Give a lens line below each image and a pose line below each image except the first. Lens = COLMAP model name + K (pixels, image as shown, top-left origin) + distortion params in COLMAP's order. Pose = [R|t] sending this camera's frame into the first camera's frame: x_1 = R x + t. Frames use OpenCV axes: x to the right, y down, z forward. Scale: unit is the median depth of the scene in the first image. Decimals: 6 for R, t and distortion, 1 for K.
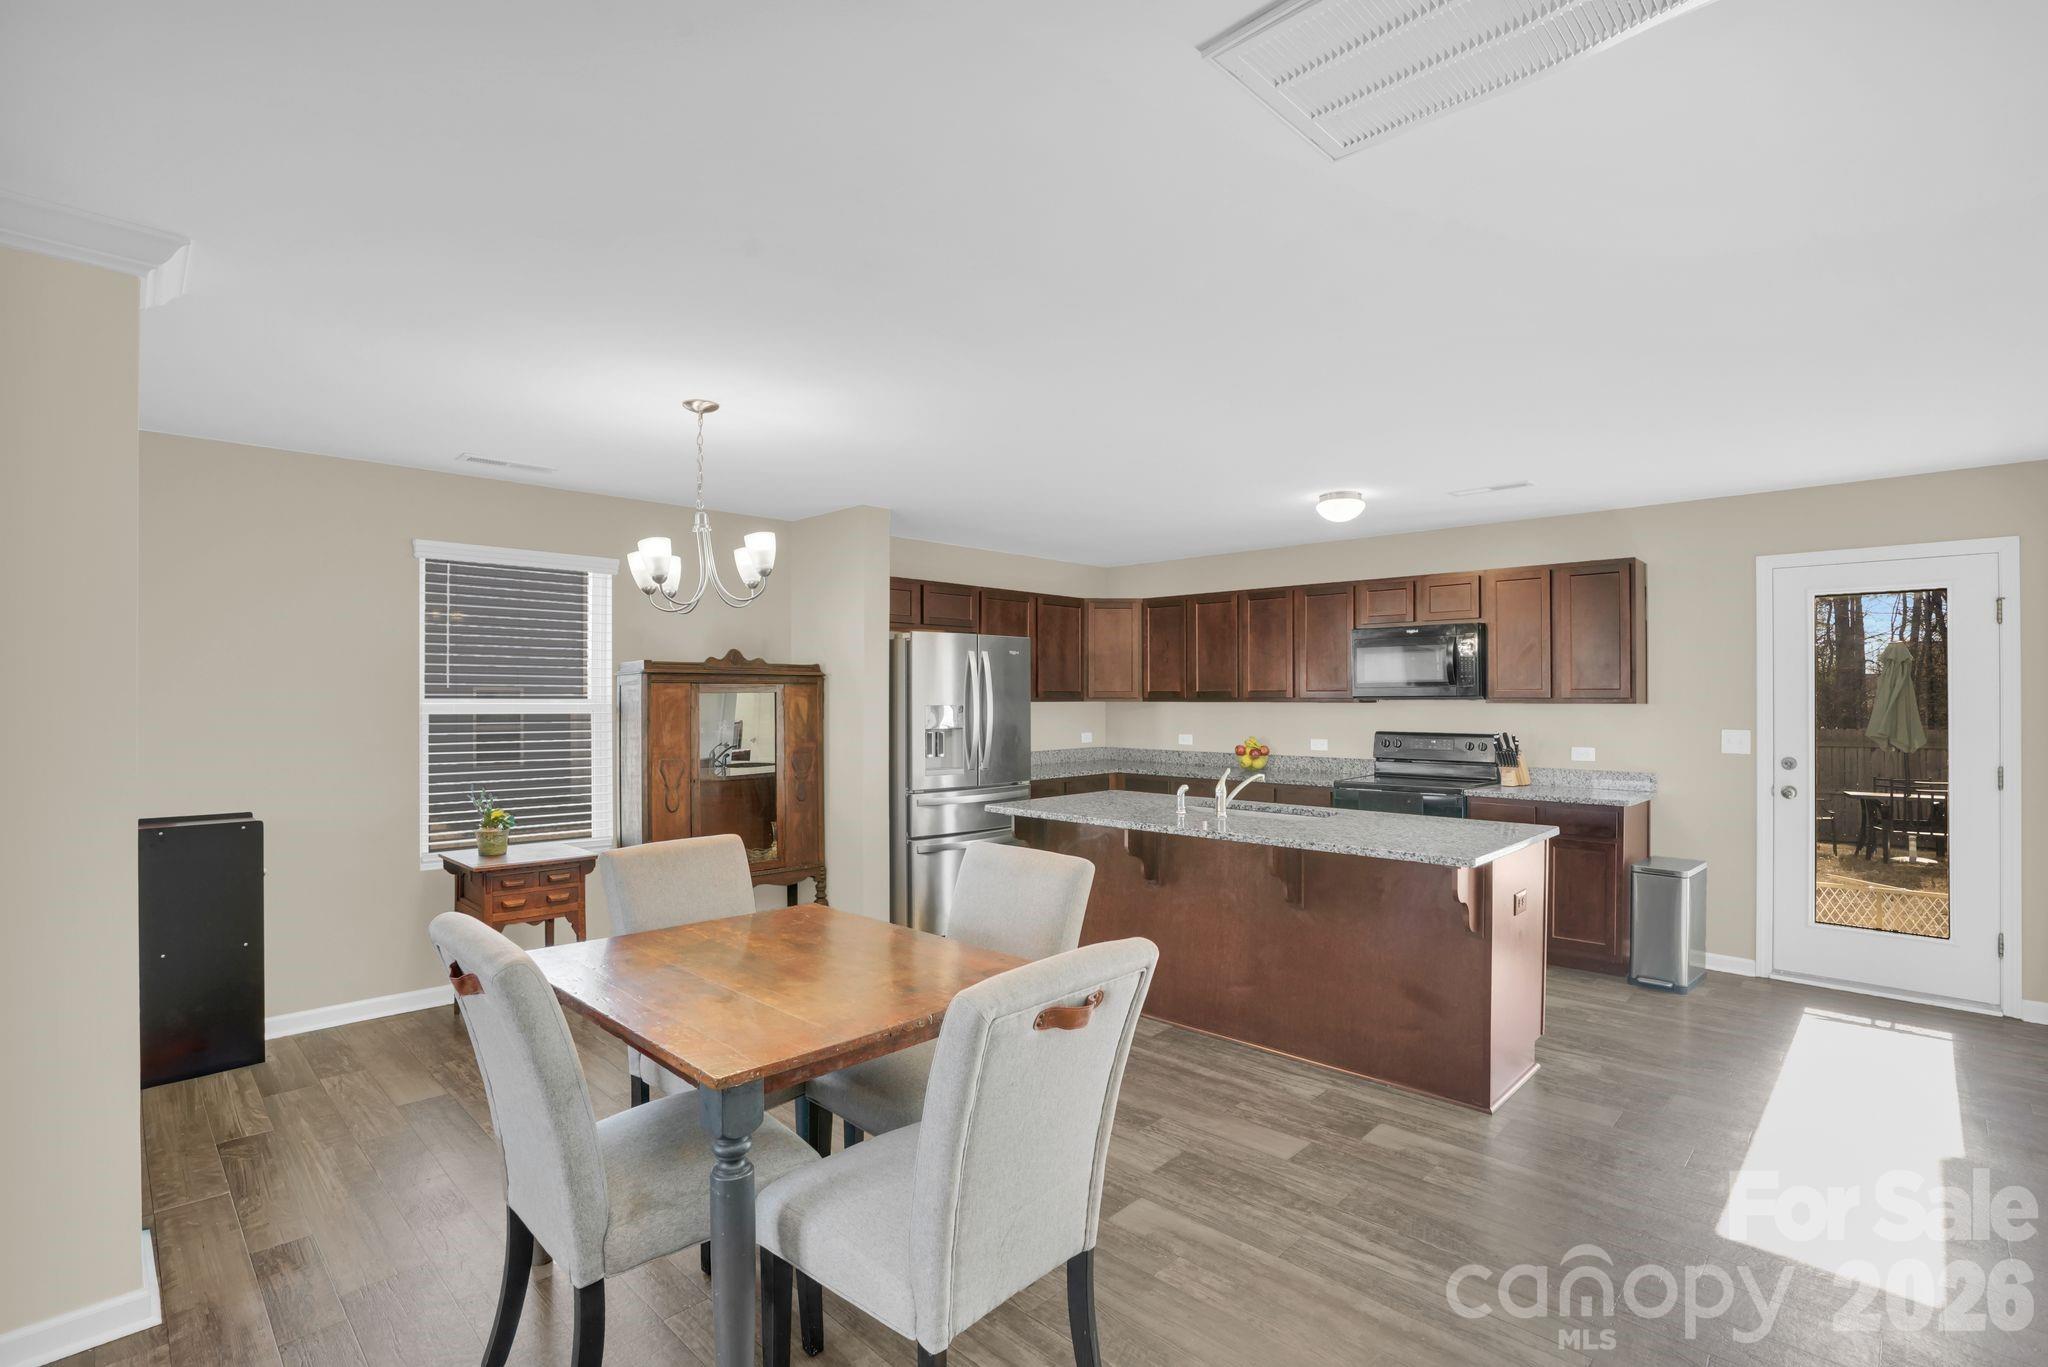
lens RADIAL K [[957.5, 0, 1036.6], [0, 957.5, 684.5], [0, 0, 1]] dist [-0.069436, 0.023729]
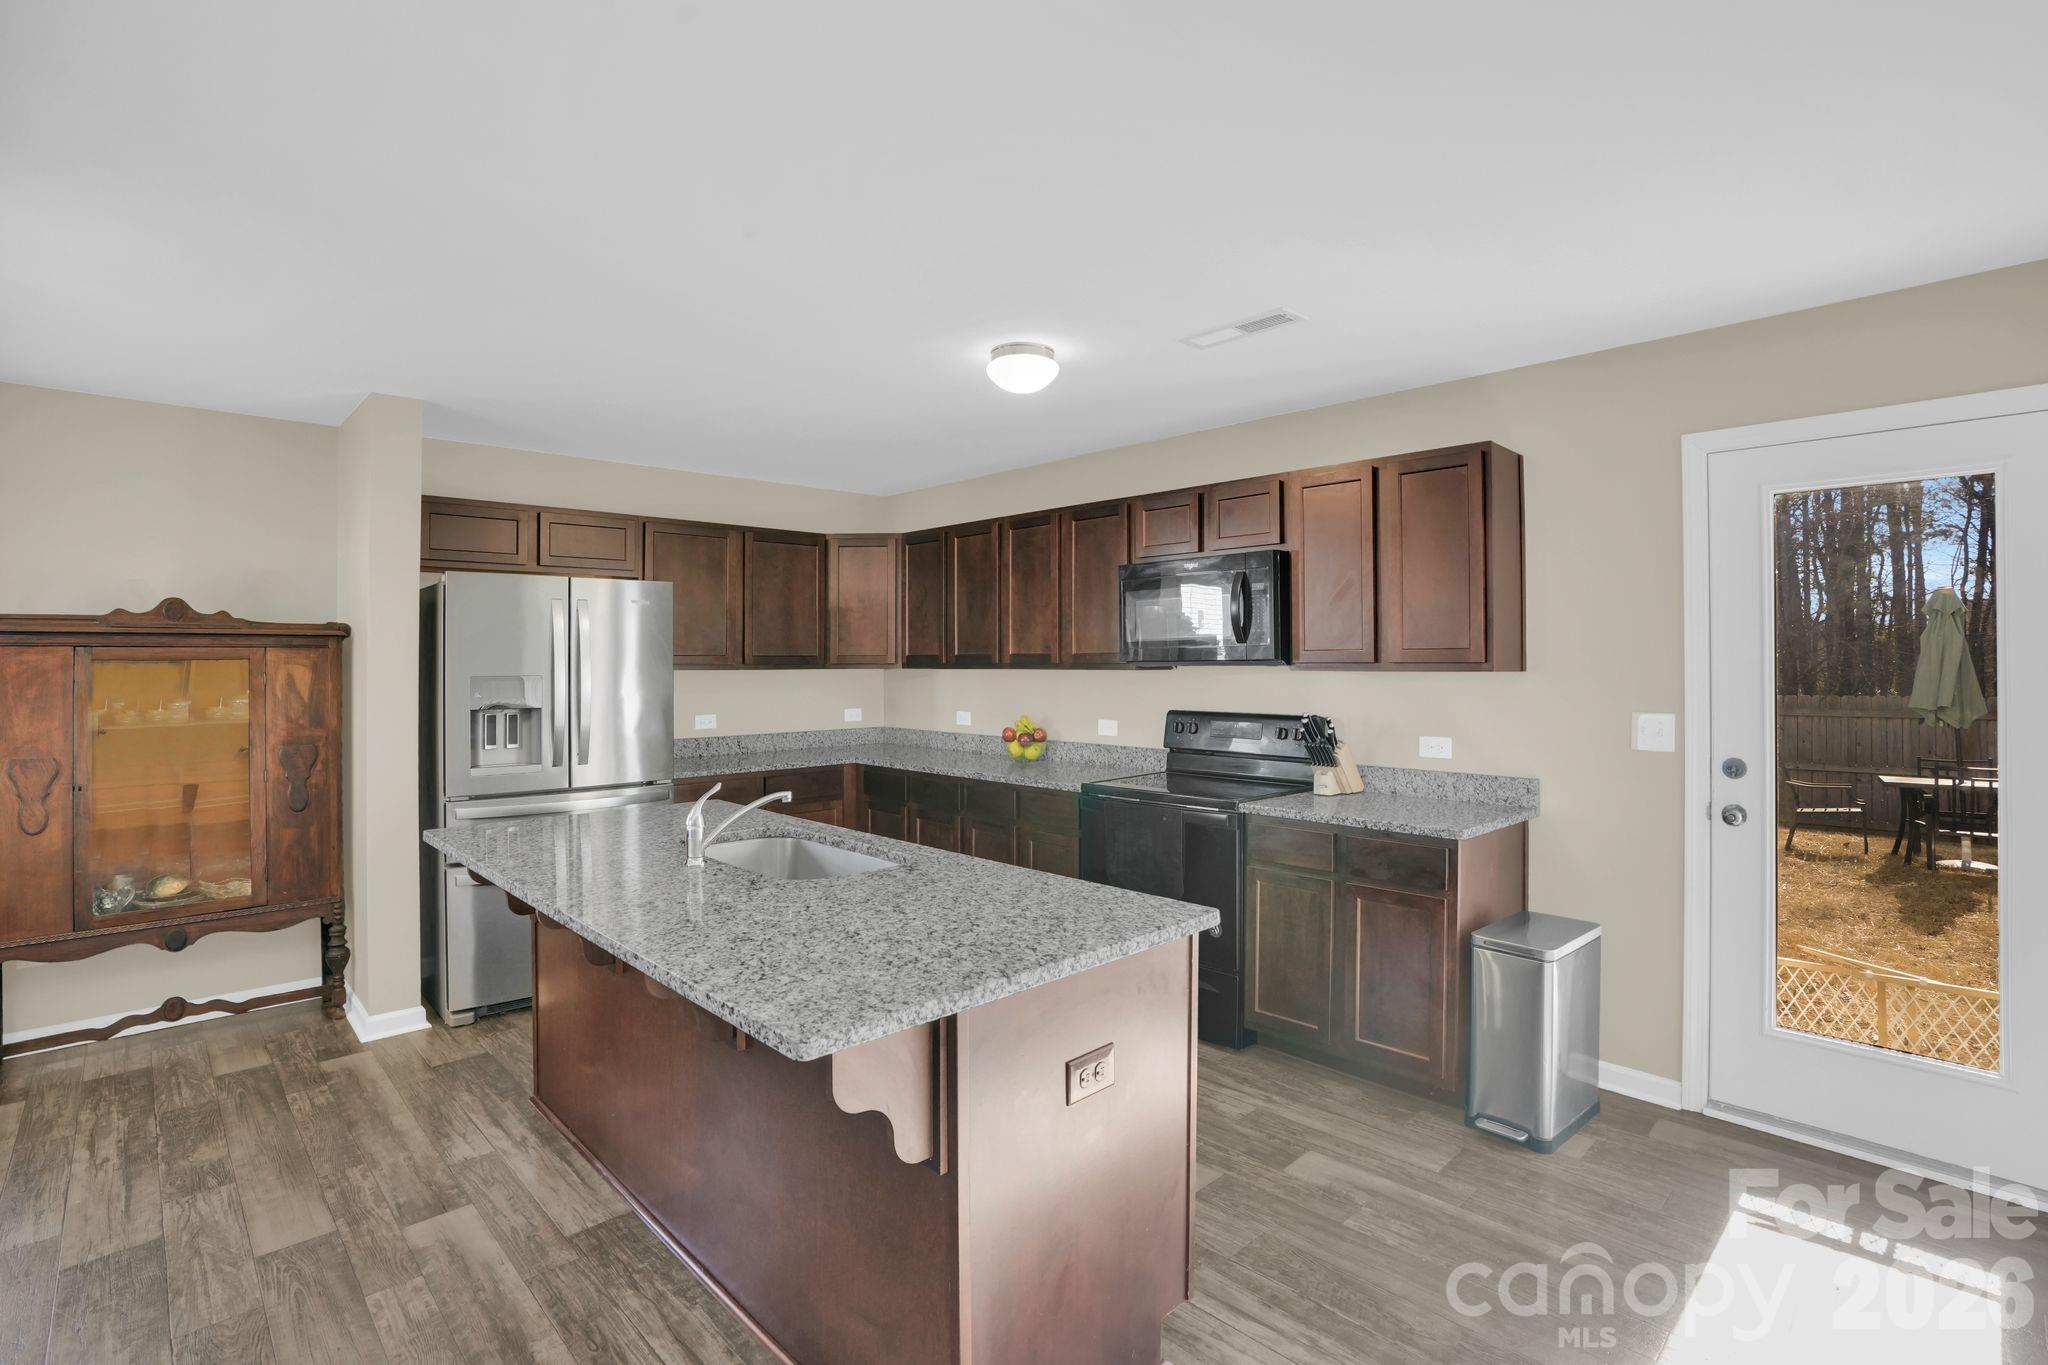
lens RADIAL K [[957.5, 0, 1036.4], [0, 957.5, 666.3], [0, 0, 1]] dist [-0.069436, 0.023729]
pose [[0.999678, -0.003459, -0.025146, 0.332477], [0.003923, 0.999823, 0.018397, 0.003375], [0.025078, -0.018490, 0.999514, 0.339100]]
